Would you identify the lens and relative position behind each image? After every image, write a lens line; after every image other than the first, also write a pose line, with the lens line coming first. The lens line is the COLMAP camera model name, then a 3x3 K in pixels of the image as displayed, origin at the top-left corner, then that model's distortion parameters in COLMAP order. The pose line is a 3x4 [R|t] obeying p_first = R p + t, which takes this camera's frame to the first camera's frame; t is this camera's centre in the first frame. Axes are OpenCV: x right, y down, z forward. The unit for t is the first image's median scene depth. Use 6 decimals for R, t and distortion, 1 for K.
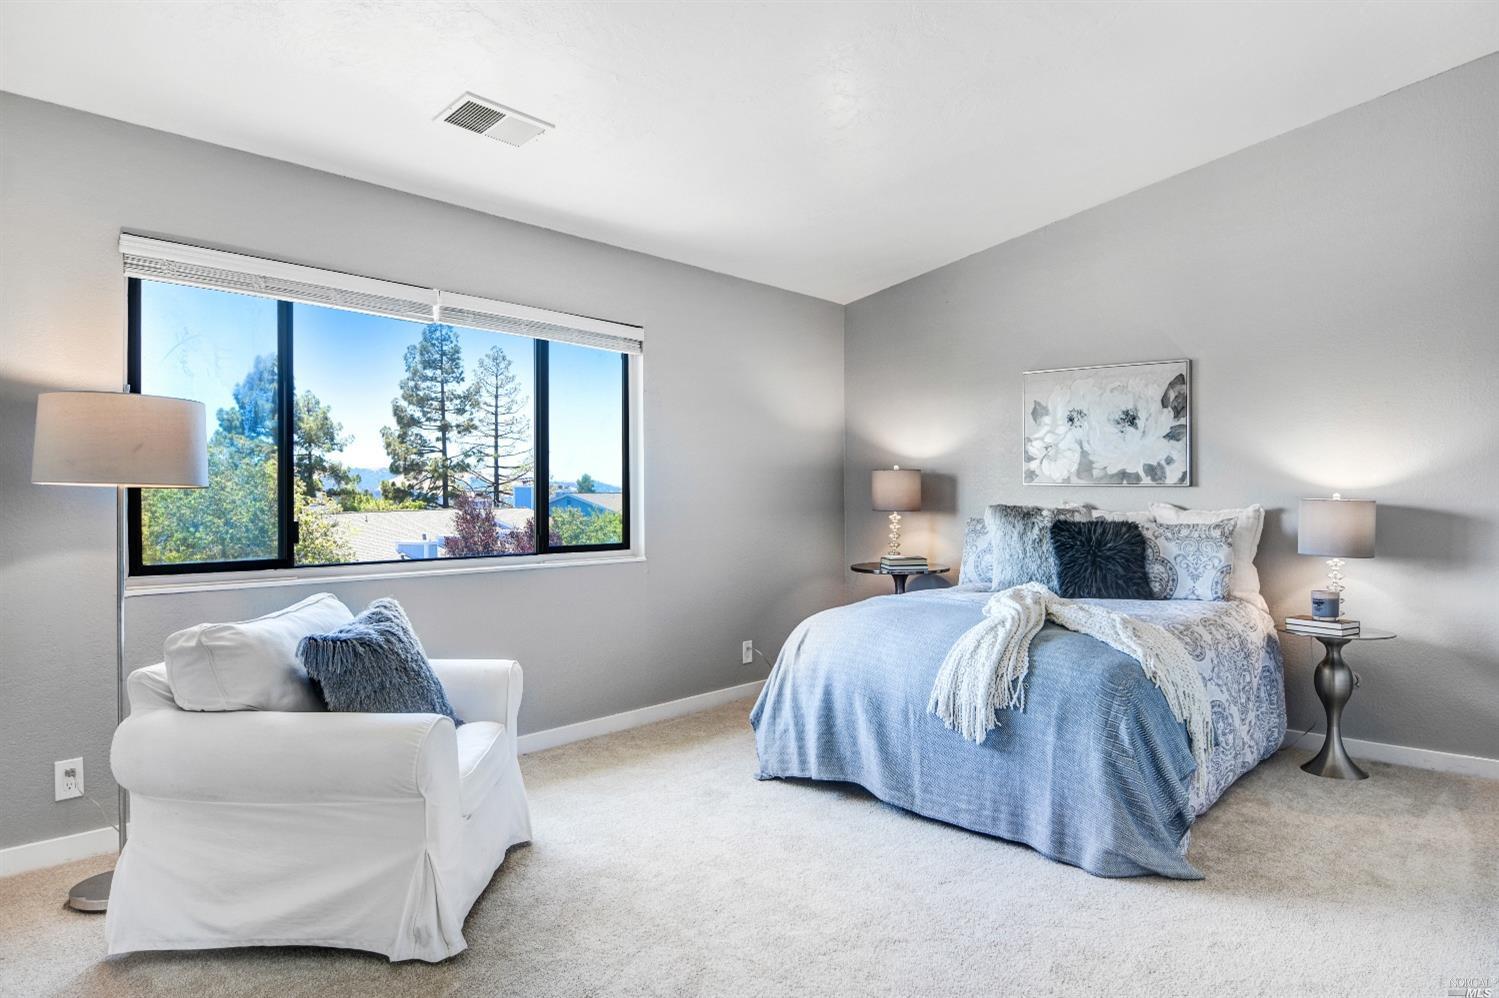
lens RADIAL K [[936.2, 0, 749.5], [0, 936.2, 499.0], [0, 0, 1]] dist [-0.022436, -0.000178]
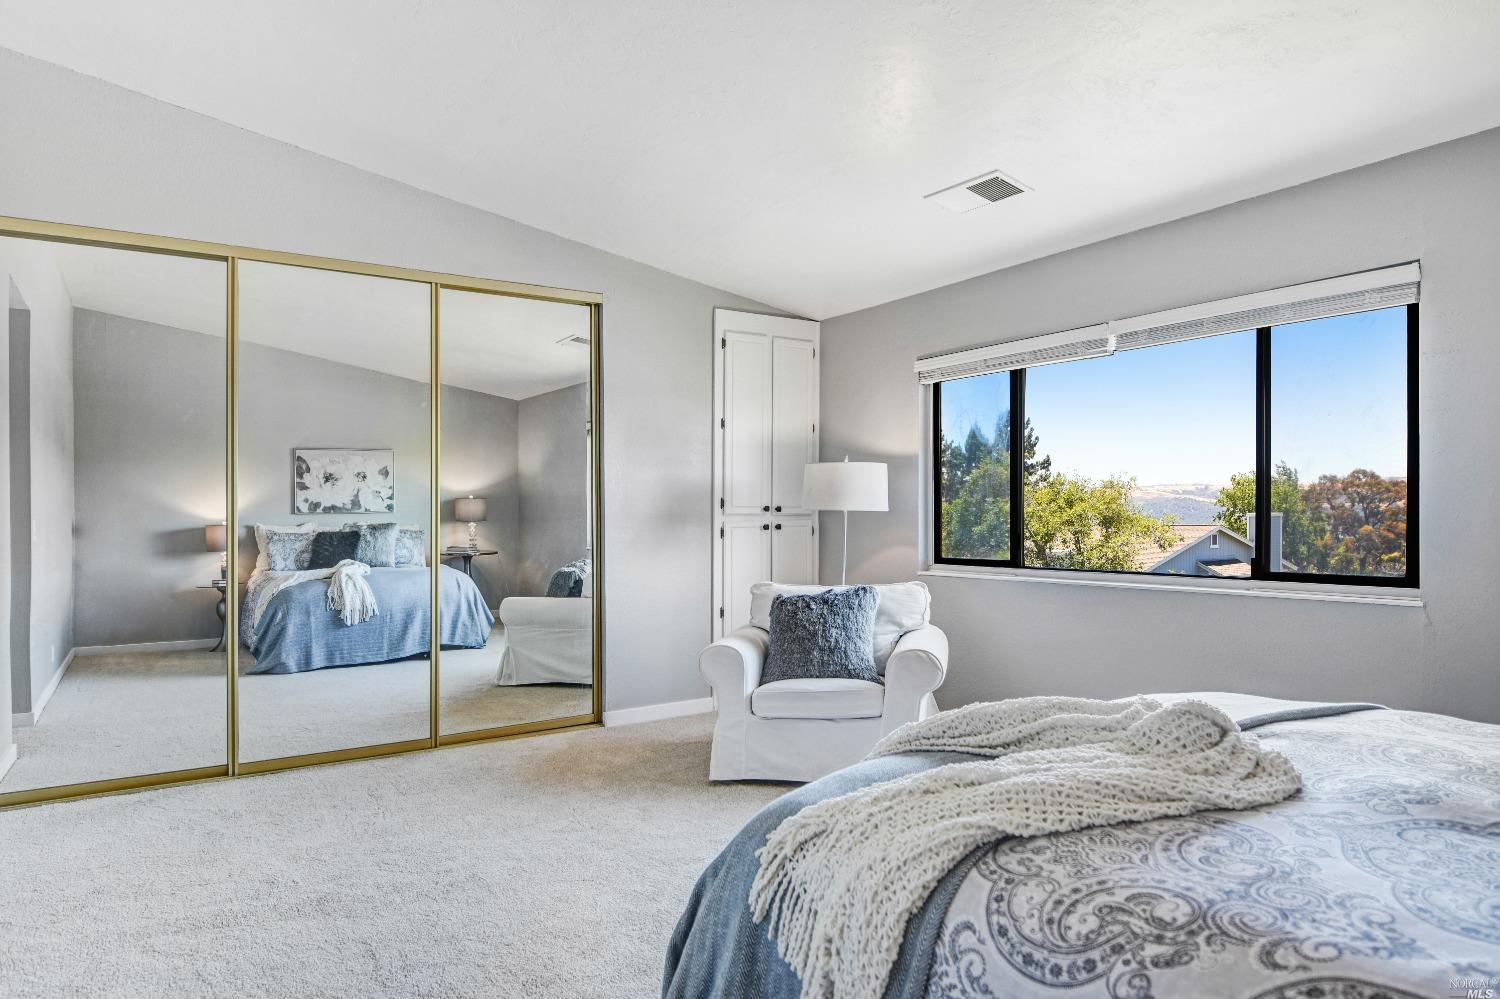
lens RADIAL K [[916.0, 0, 750.0], [0, 916.0, 499.5], [0, 0, 1]] dist [-0.017369, -0.000925]
pose [[-0.251431, -0.020349, -0.967661, 0.744677], [0.003564, 0.999753, -0.021950, 0.002692], [0.967869, -0.008967, -0.251297, 0.813656]]
